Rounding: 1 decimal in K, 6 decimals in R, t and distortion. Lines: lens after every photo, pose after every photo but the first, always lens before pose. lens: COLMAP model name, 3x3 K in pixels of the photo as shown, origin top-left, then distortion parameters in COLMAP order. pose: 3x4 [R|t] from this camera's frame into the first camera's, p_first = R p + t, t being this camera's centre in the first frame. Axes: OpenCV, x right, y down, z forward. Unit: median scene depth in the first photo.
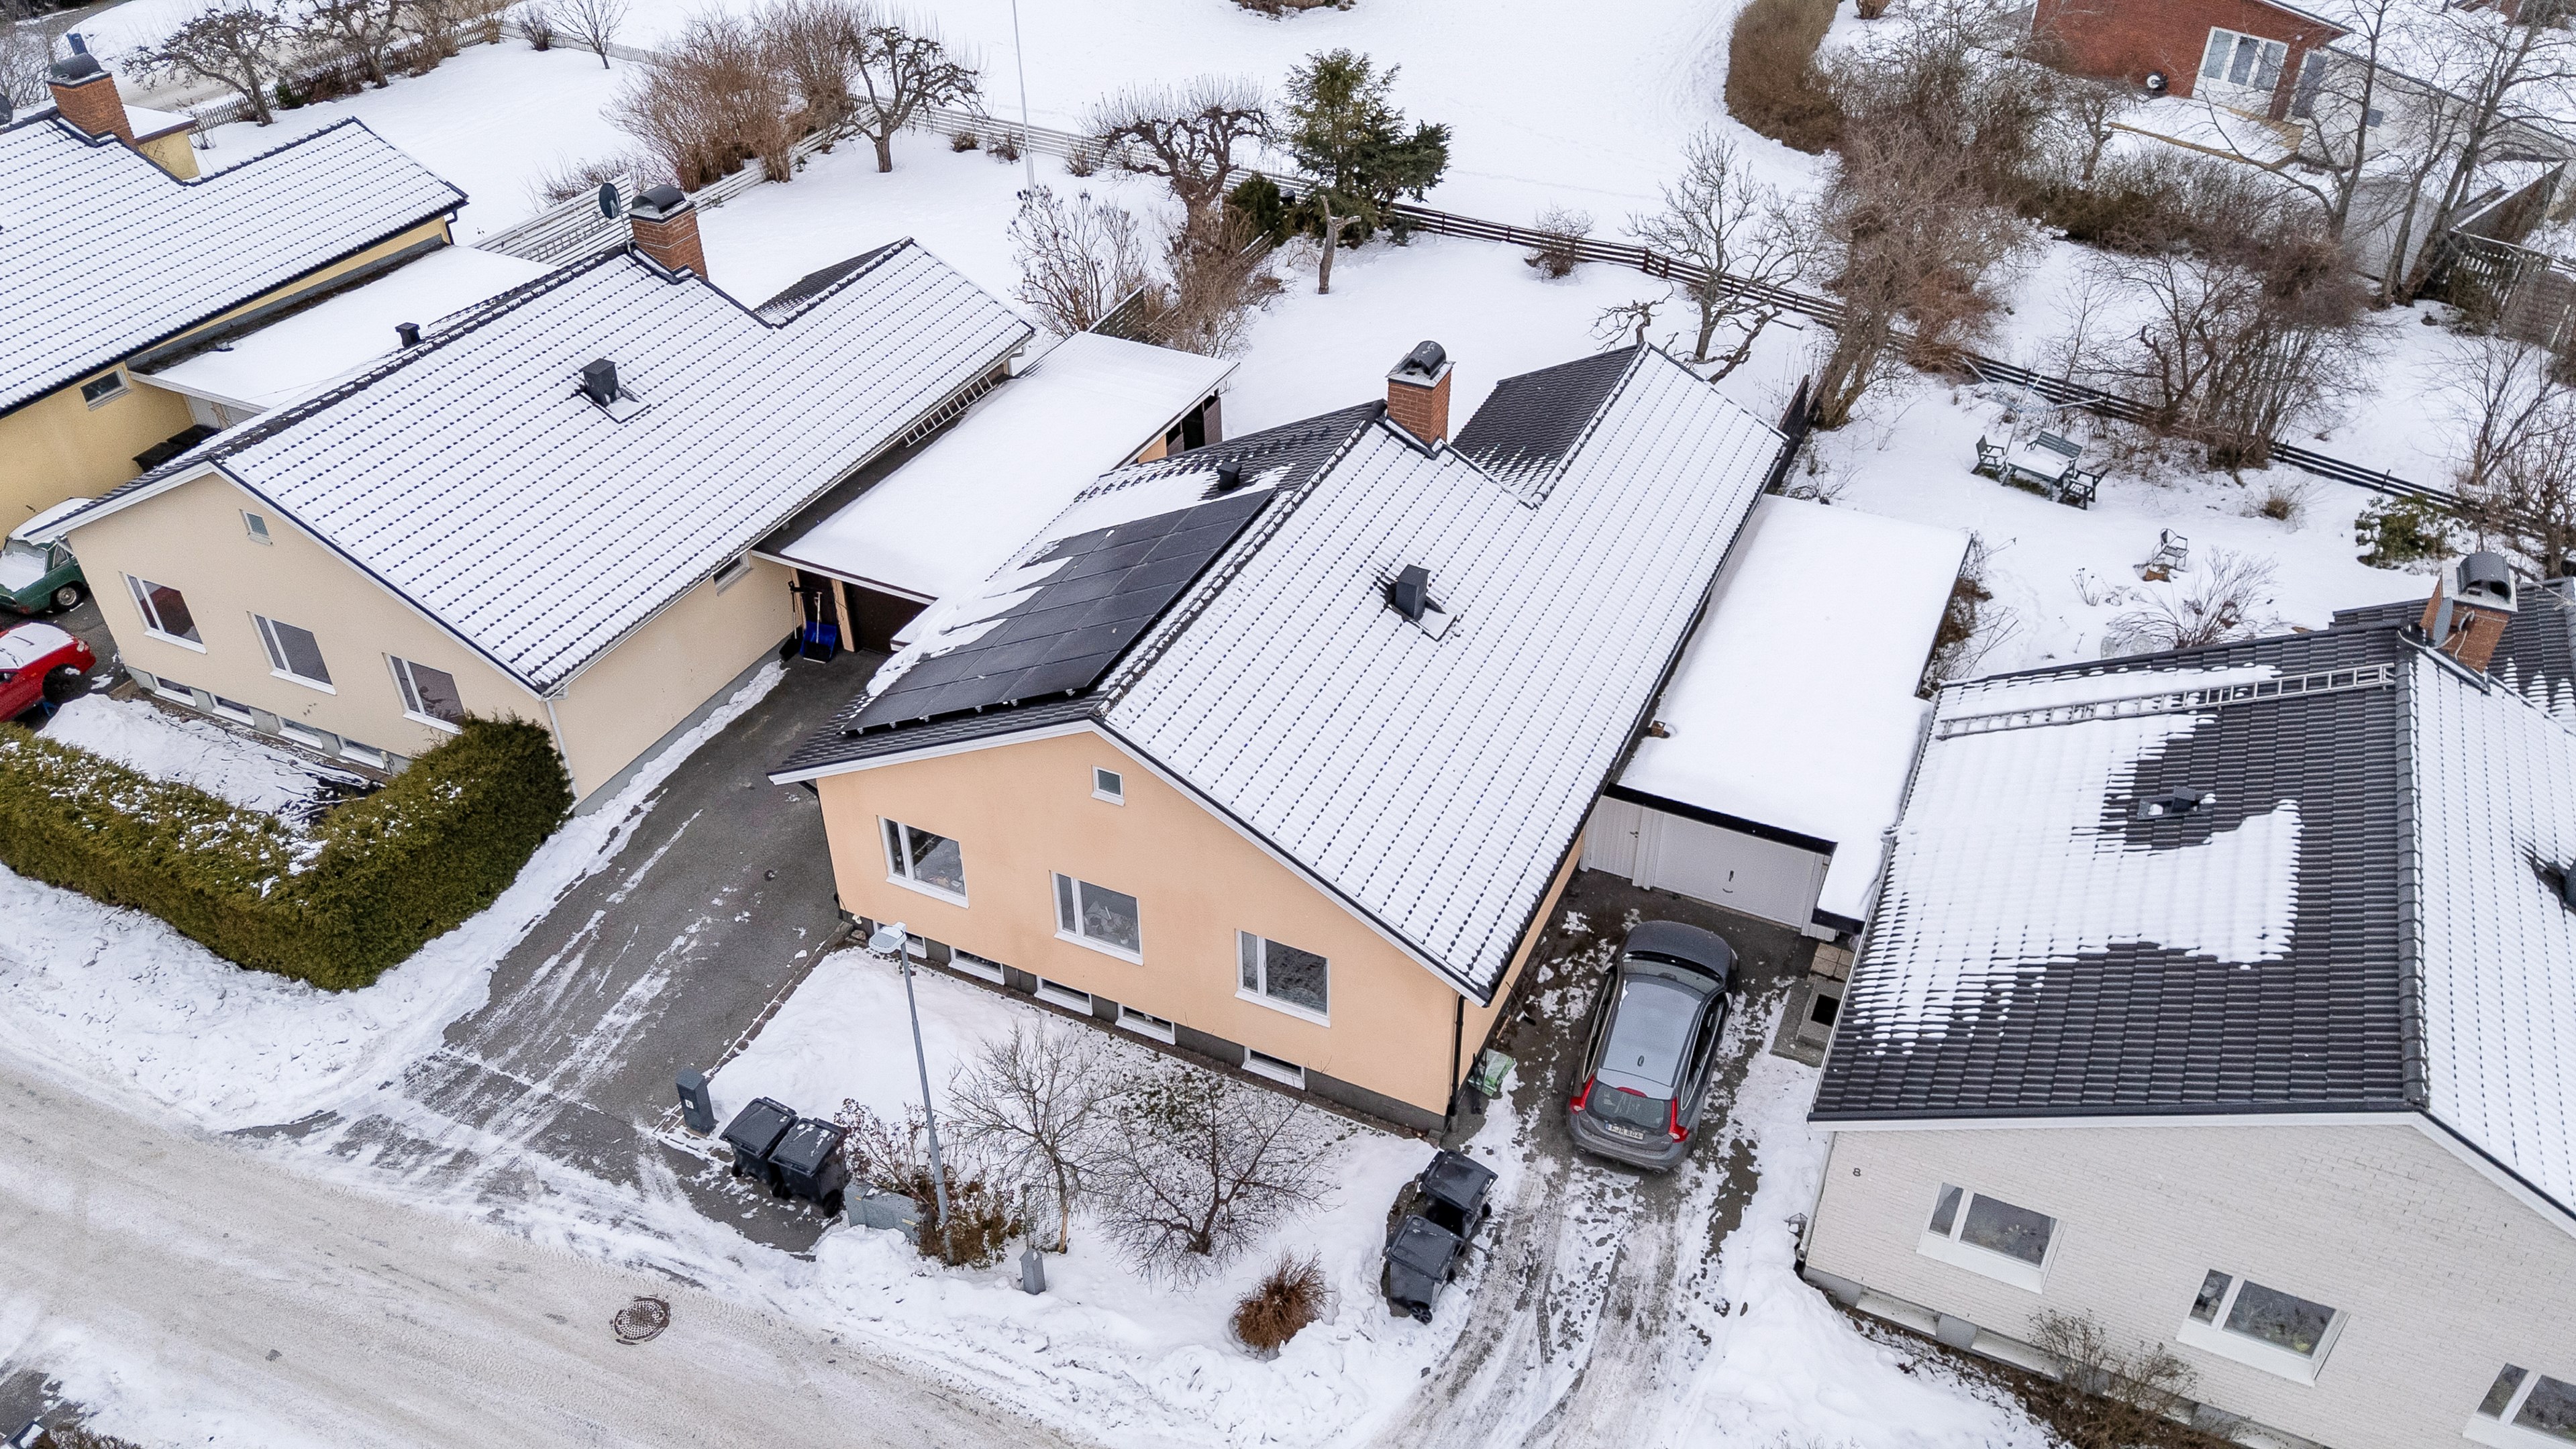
lens RADIAL K [[1891.4, 0, 1288.0], [0, 1891.4, 724.5], [0, 0, 1]] dist [0.053394, -0.044967]
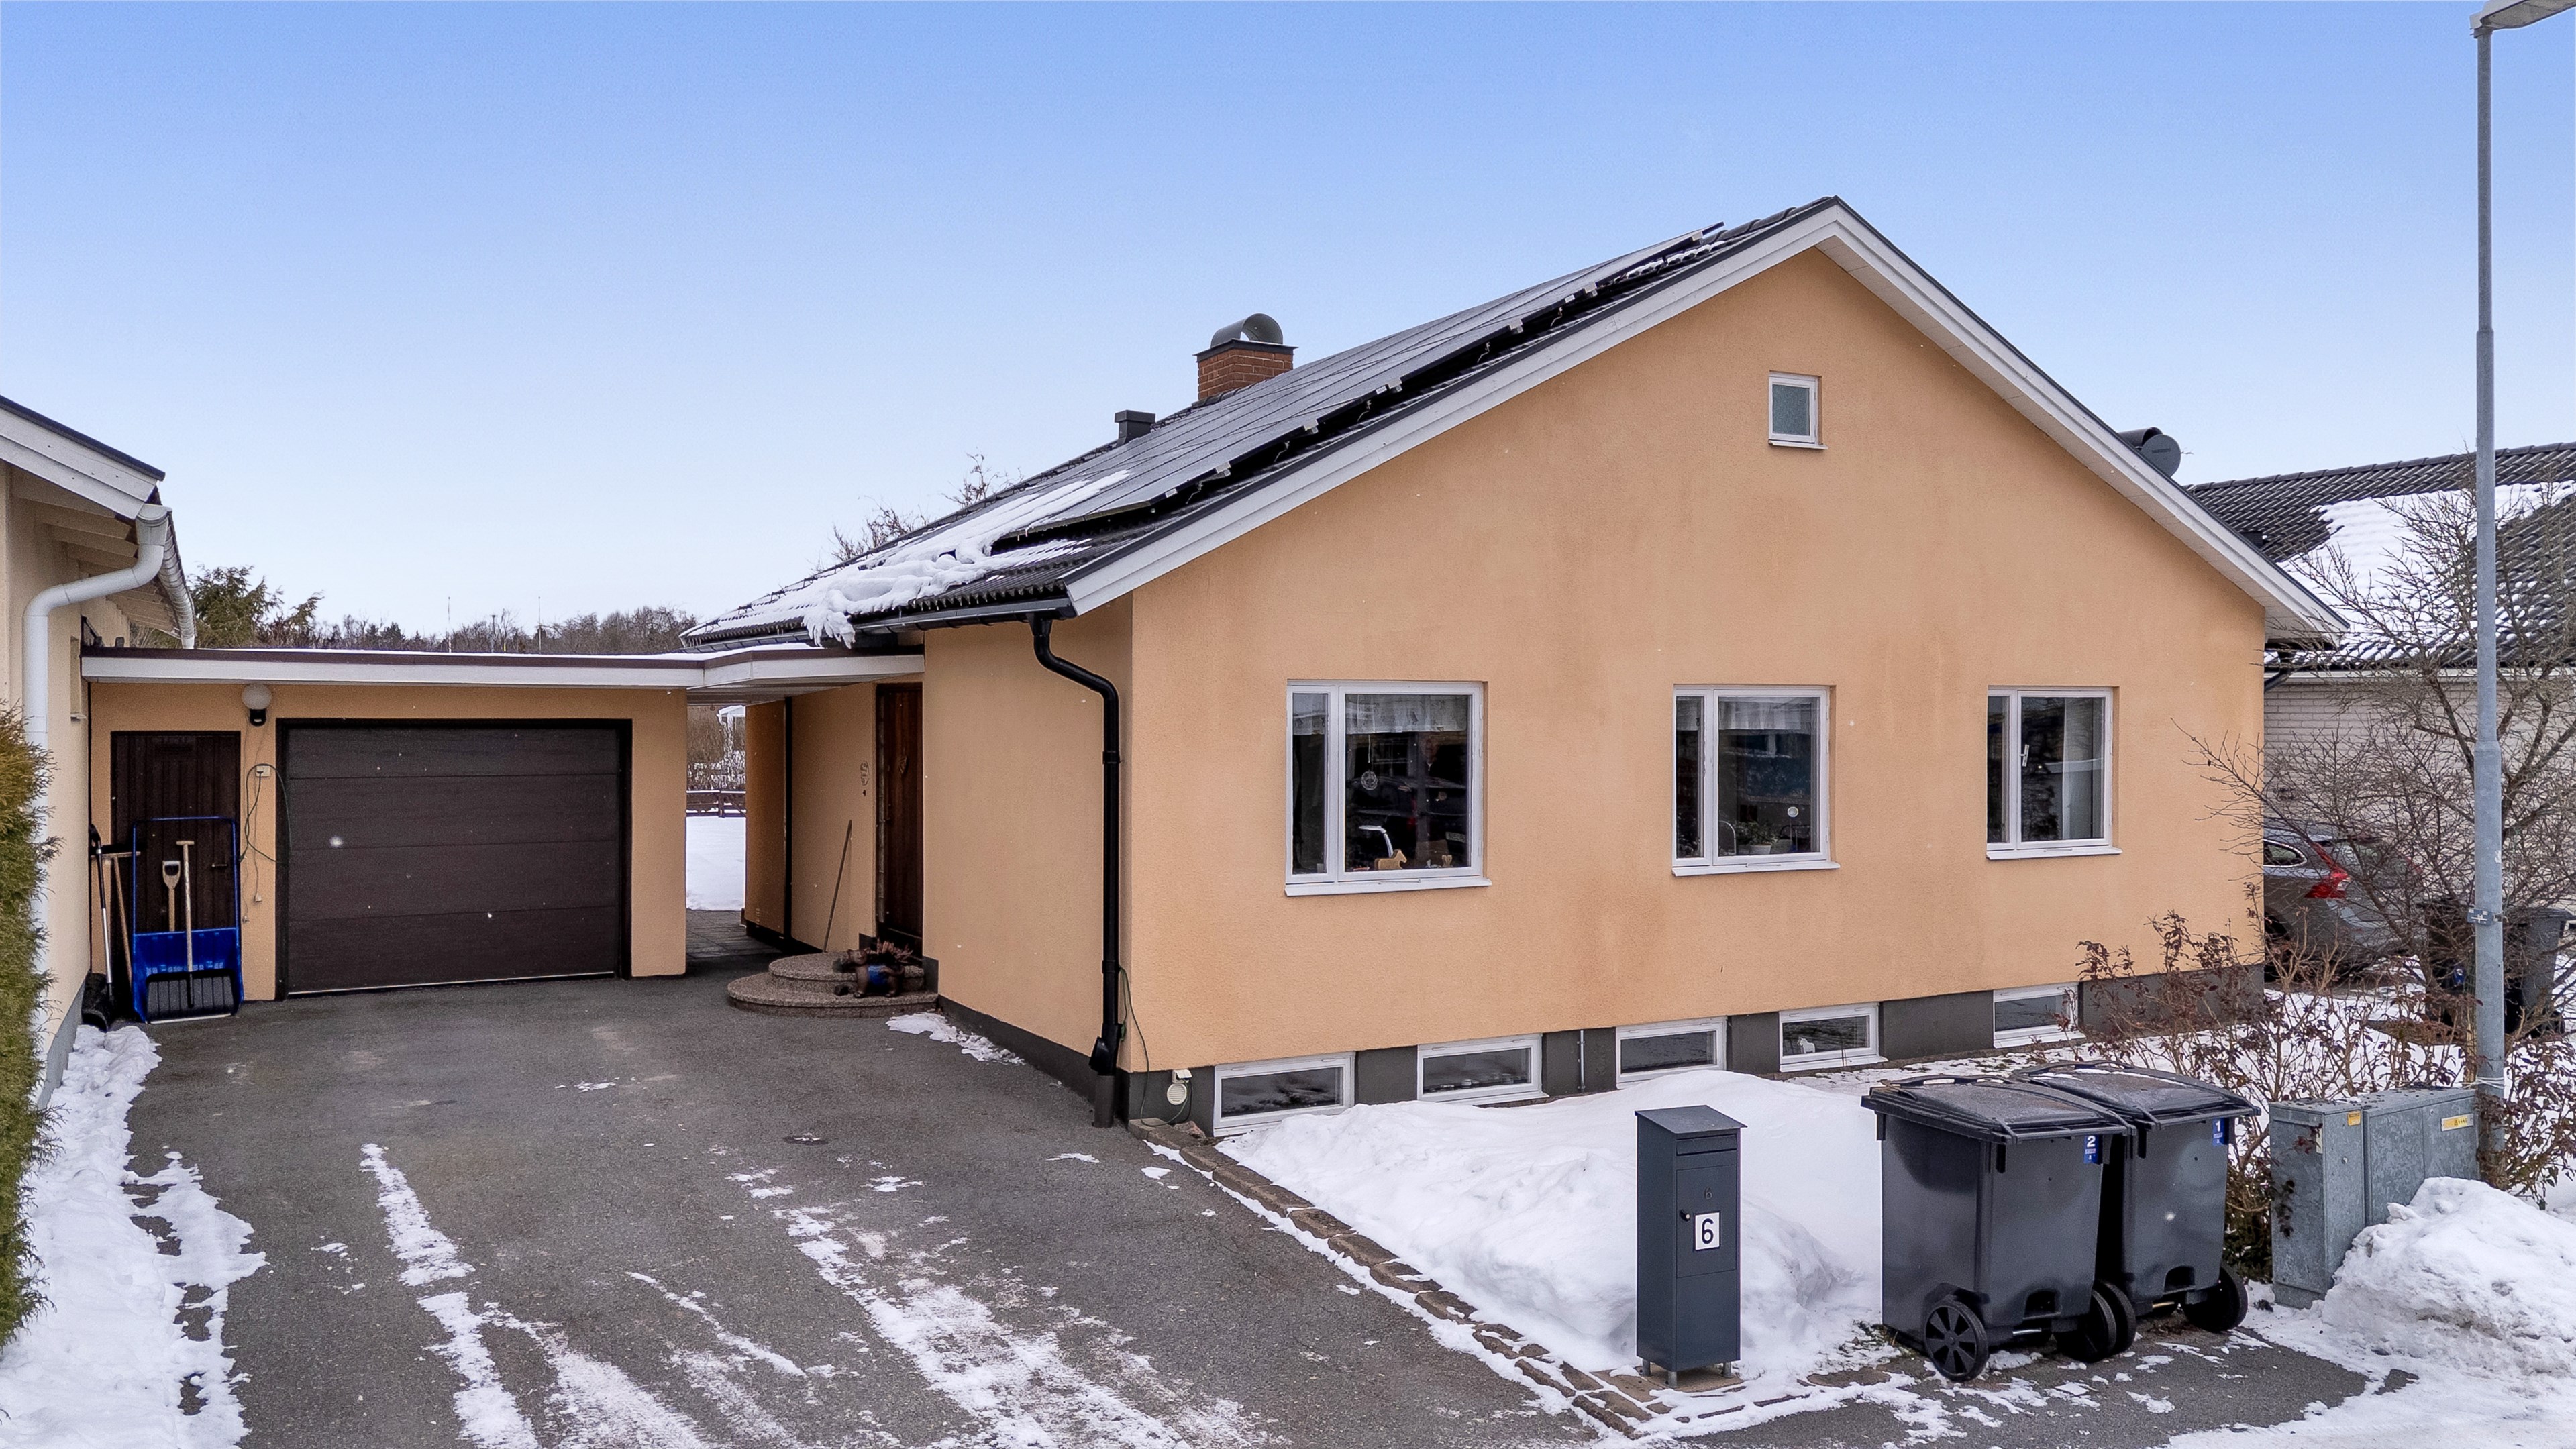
lens RADIAL K [[1891.4, 0, 1288.0], [0, 1891.4, 724.5], [0, 0, 1]] dist [0.053394, -0.044967]
pose [[0.584766, 0.001924, 0.811200, -0.574546], [0.481761, 0.803723, -0.349192, 0.206943], [-0.652652, 0.595000, 0.469063, 0.863954]]
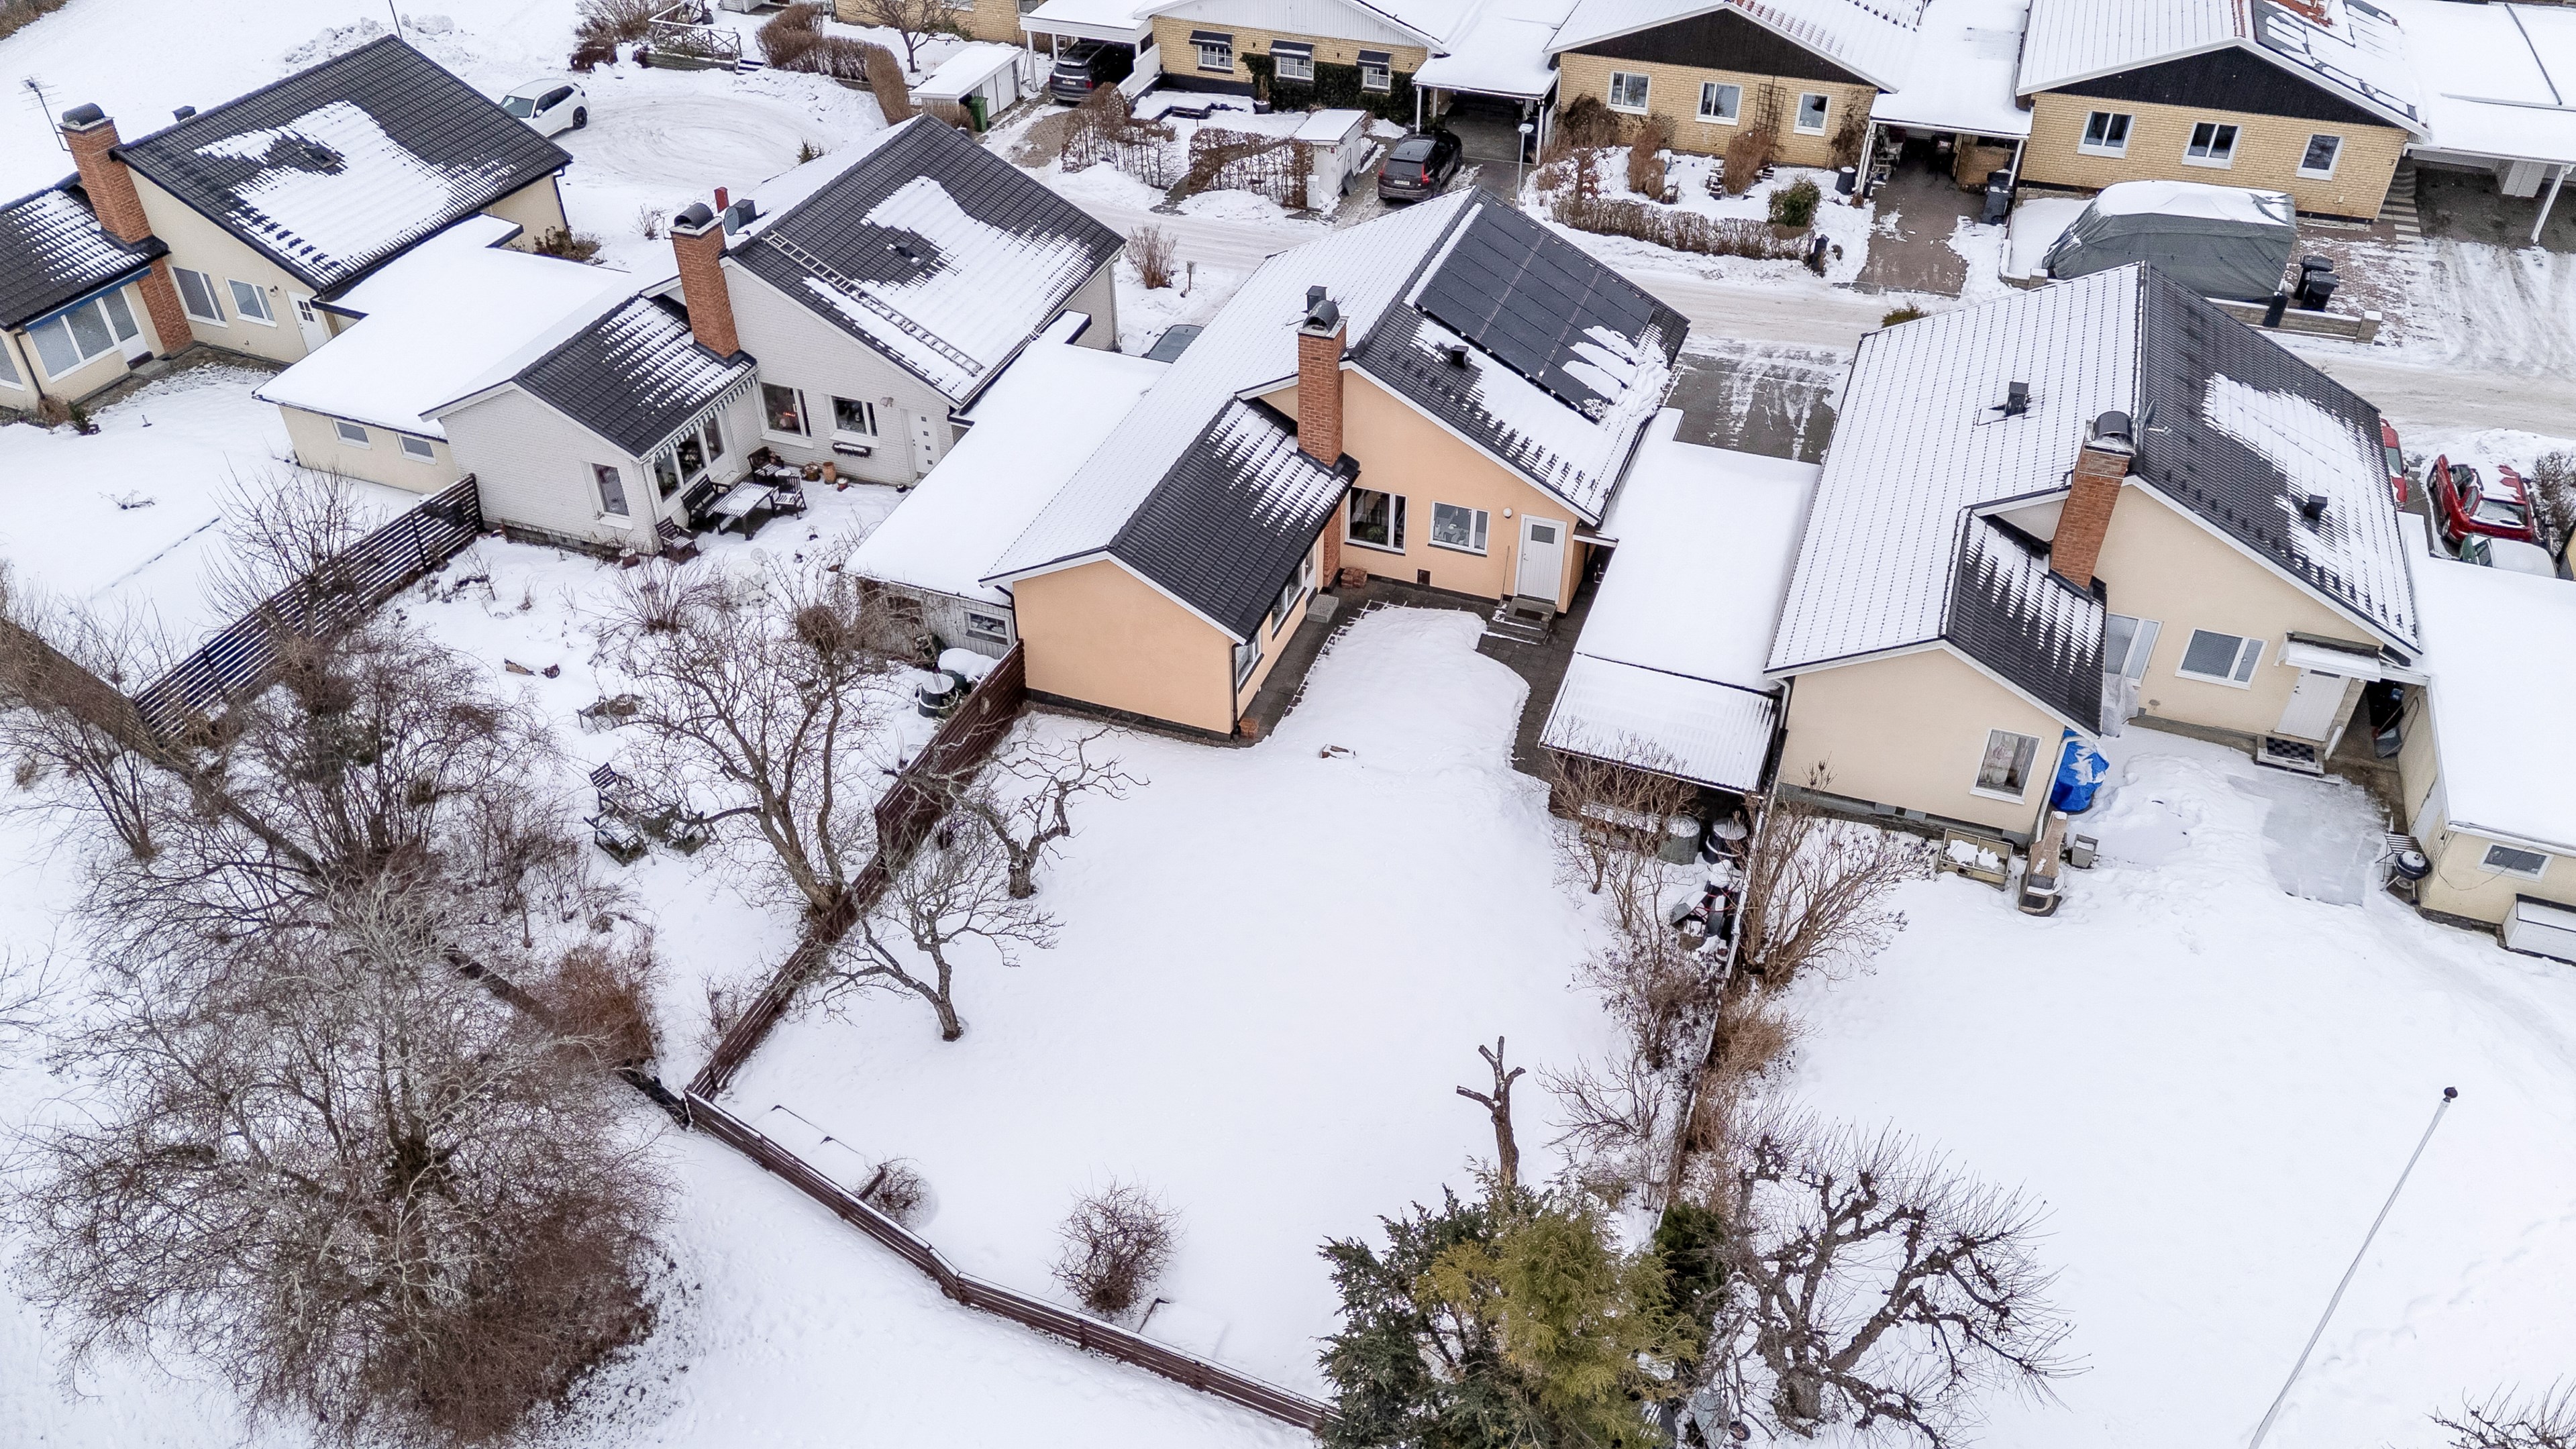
lens RADIAL K [[1897.1, 0, 1290.7], [0, 1897.1, 685.0], [0, 0, 1]] dist [0.064482, -0.001651]
pose [[-0.996520, 0.053205, -0.064163, 0.216545], [-0.046884, 0.278681, 0.959239, -1.582640], [0.068917, 0.958909, -0.275216, 1.851888]]
